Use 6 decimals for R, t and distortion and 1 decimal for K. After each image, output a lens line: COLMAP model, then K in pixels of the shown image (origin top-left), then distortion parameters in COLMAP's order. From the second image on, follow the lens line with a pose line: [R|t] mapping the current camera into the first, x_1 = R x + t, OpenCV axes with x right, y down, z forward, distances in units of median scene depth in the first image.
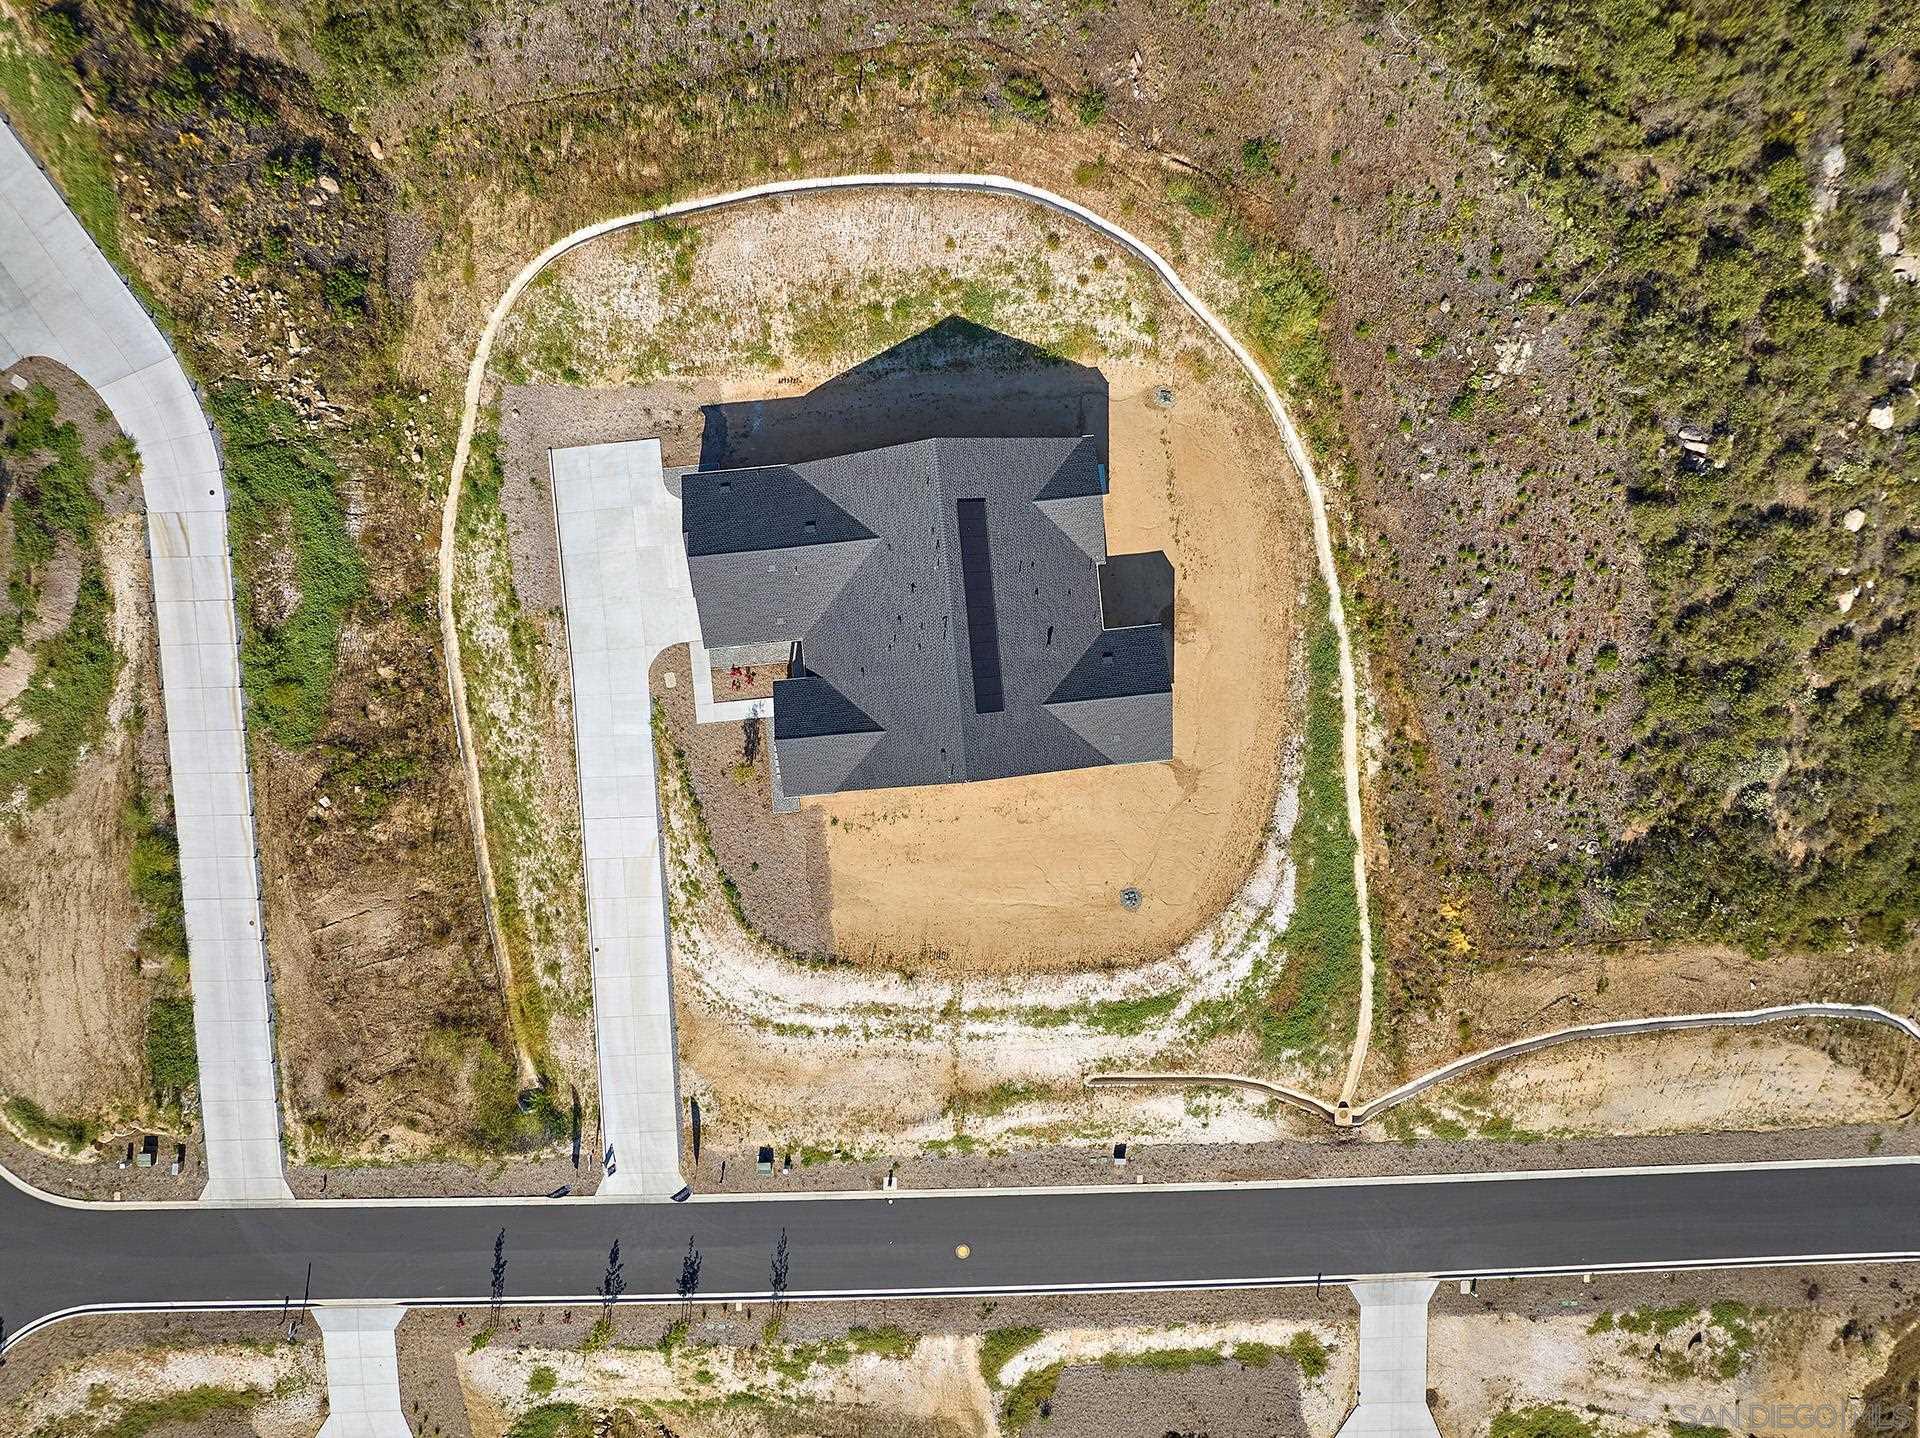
lens RADIAL K [[1353.6, 0, 960.0], [0, 1353.6, 719.0], [0, 0, 1]] dist [-0.037353, -0.001040]
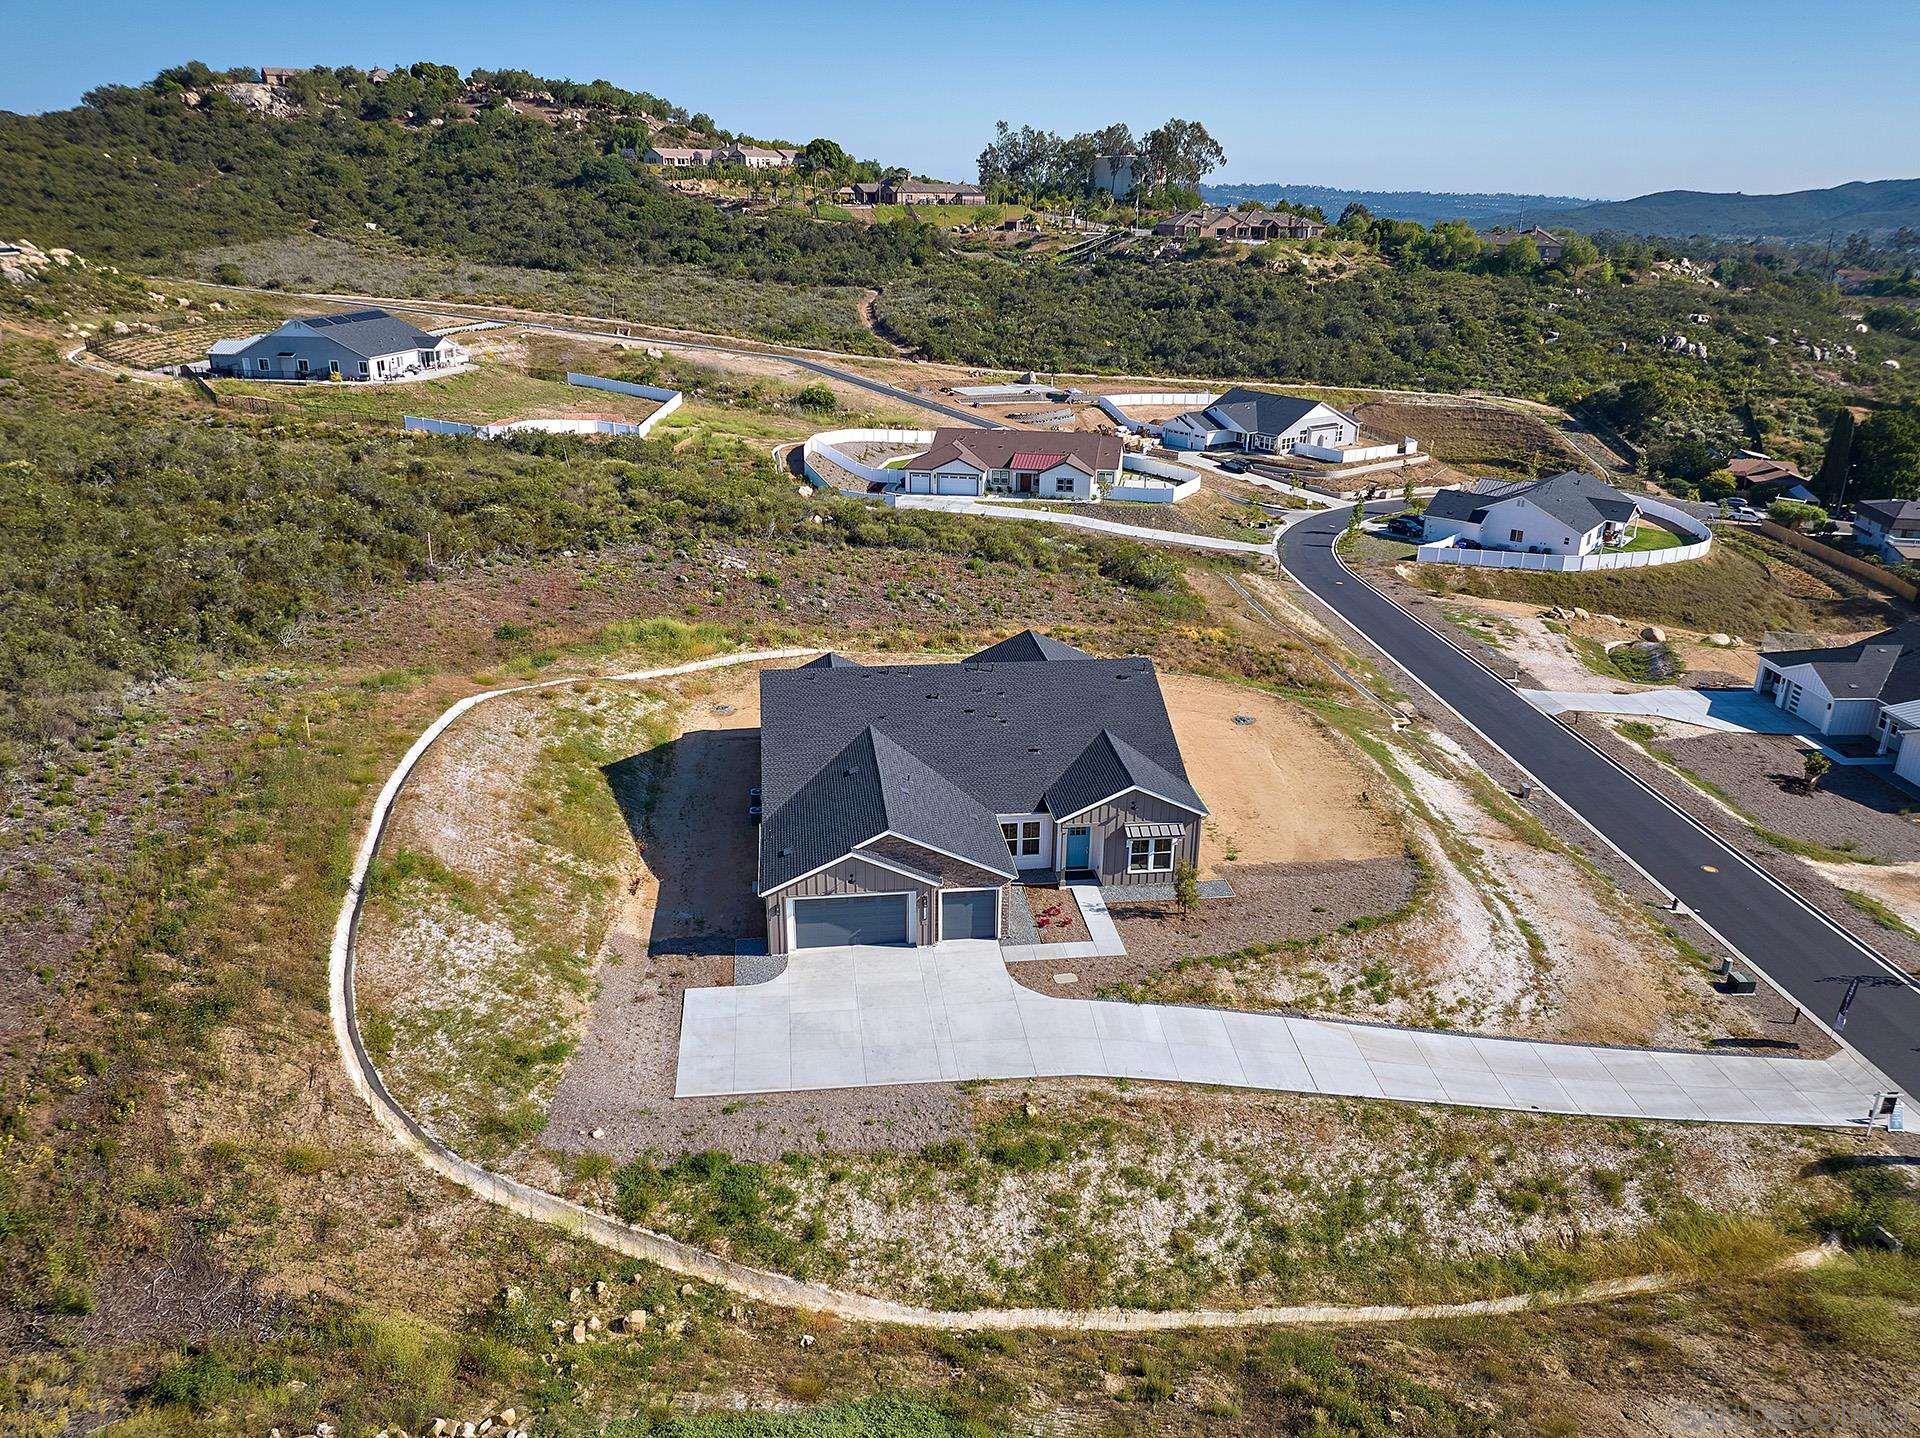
lens RADIAL K [[1347.5, 0, 960.0], [0, 1347.5, 719.0], [0, 0, 1]] dist [-0.035500, -0.006182]
pose [[-0.030568, -0.371193, 0.928052, -0.756843], [0.999516, -0.016761, 0.026218, -0.093458], [0.005823, 0.928404, 0.371526, 0.644769]]
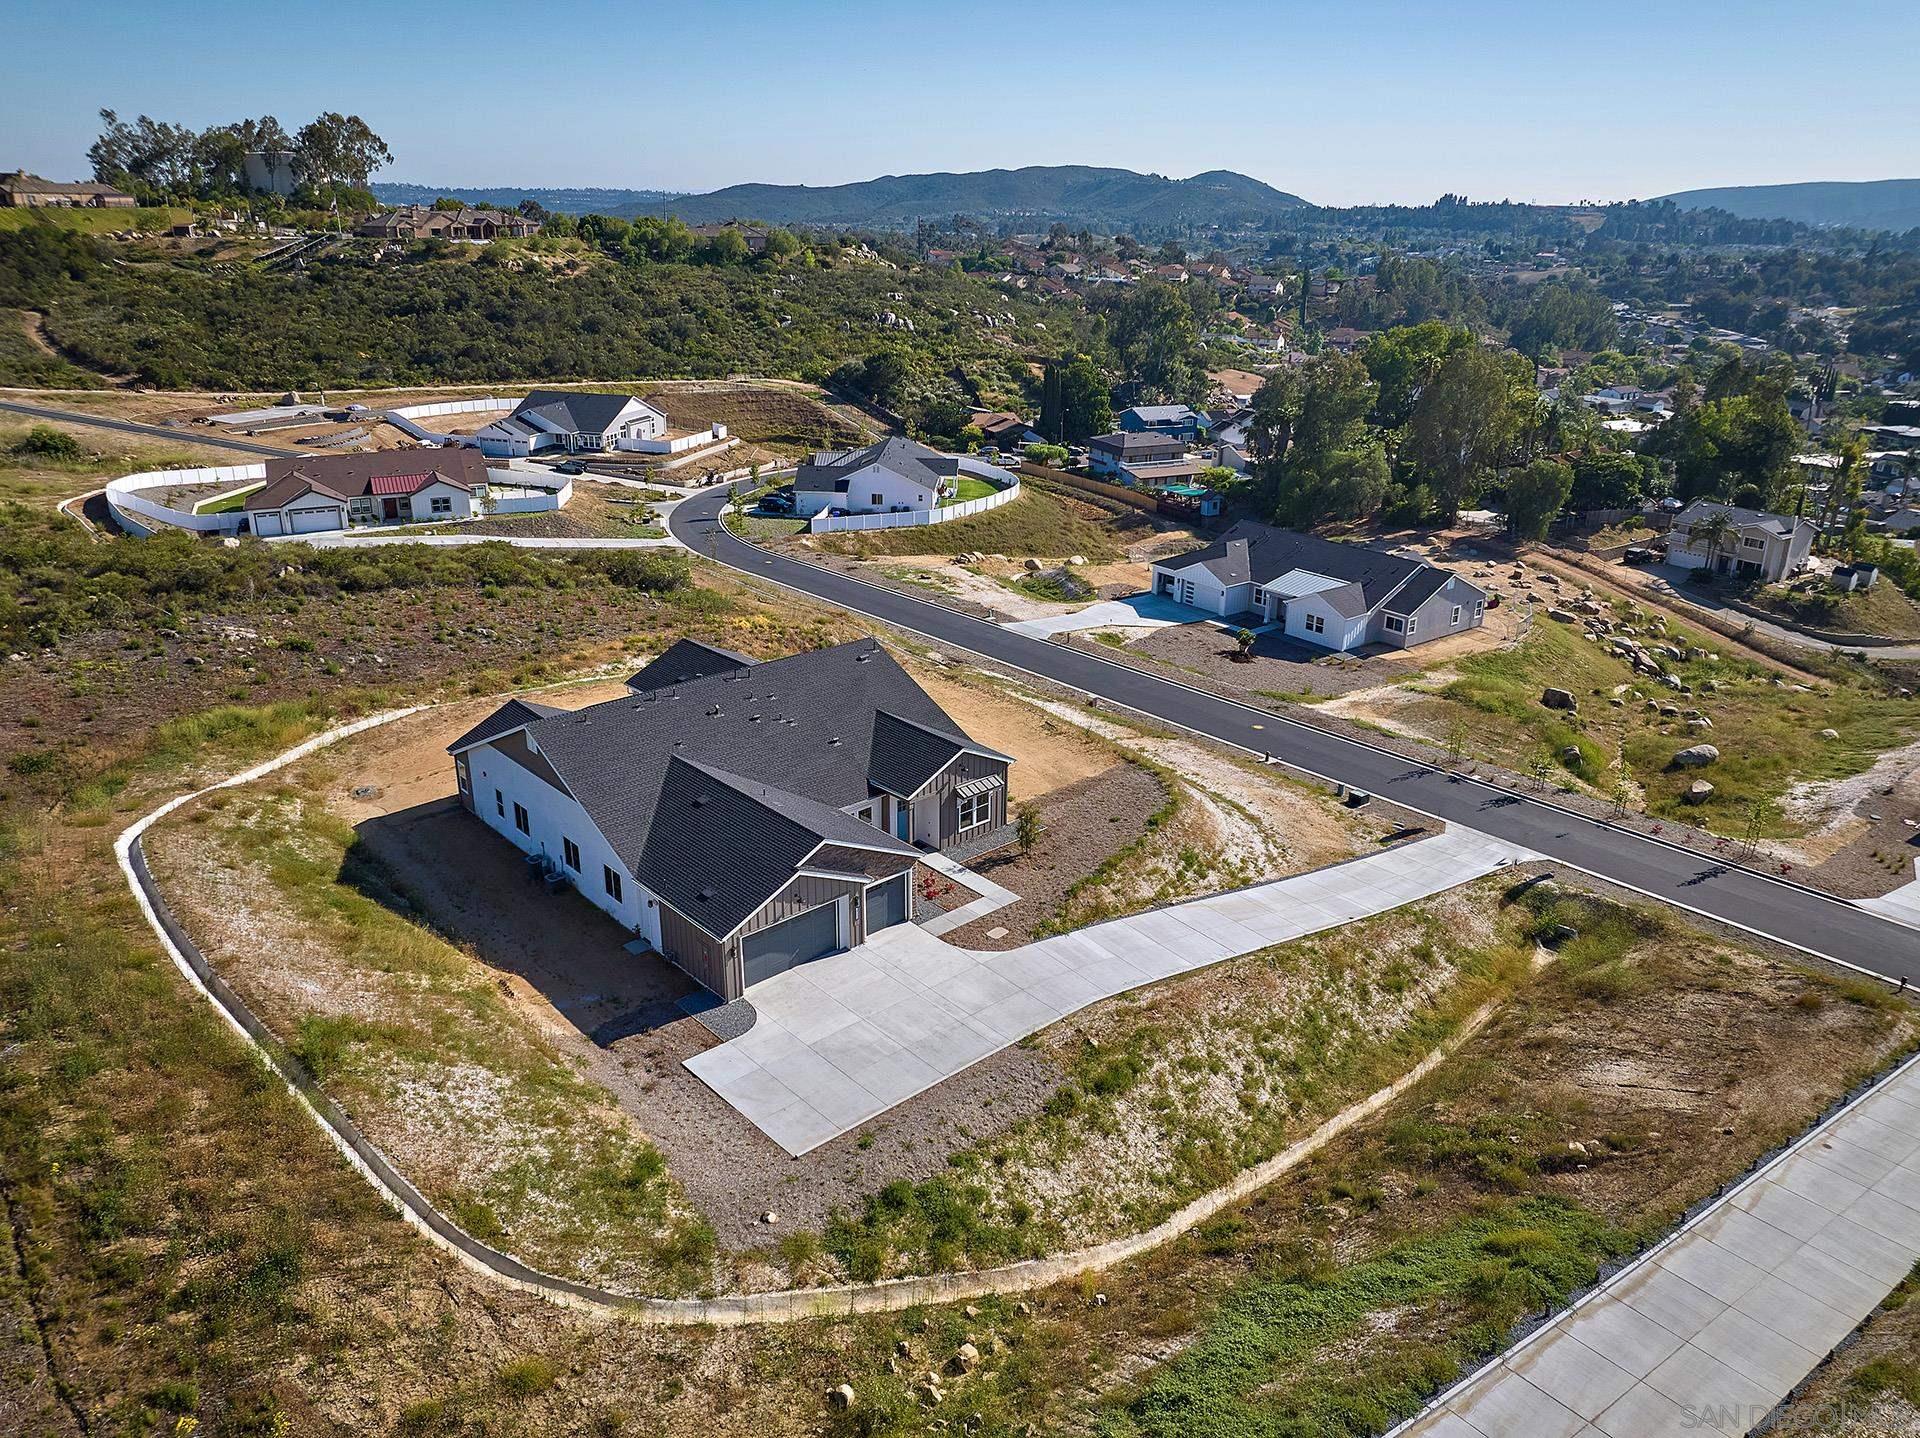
lens RADIAL K [[1347.8, 0, 955.7], [0, 1347.8, 712.9], [0, 0, 1]] dist [-0.023873, -0.021418]
pose [[-0.601072, -0.298571, 0.741328, -0.669102], [0.799174, -0.217854, 0.560233, -0.400674], [-0.005768, 0.929190, 0.369556, 0.642971]]
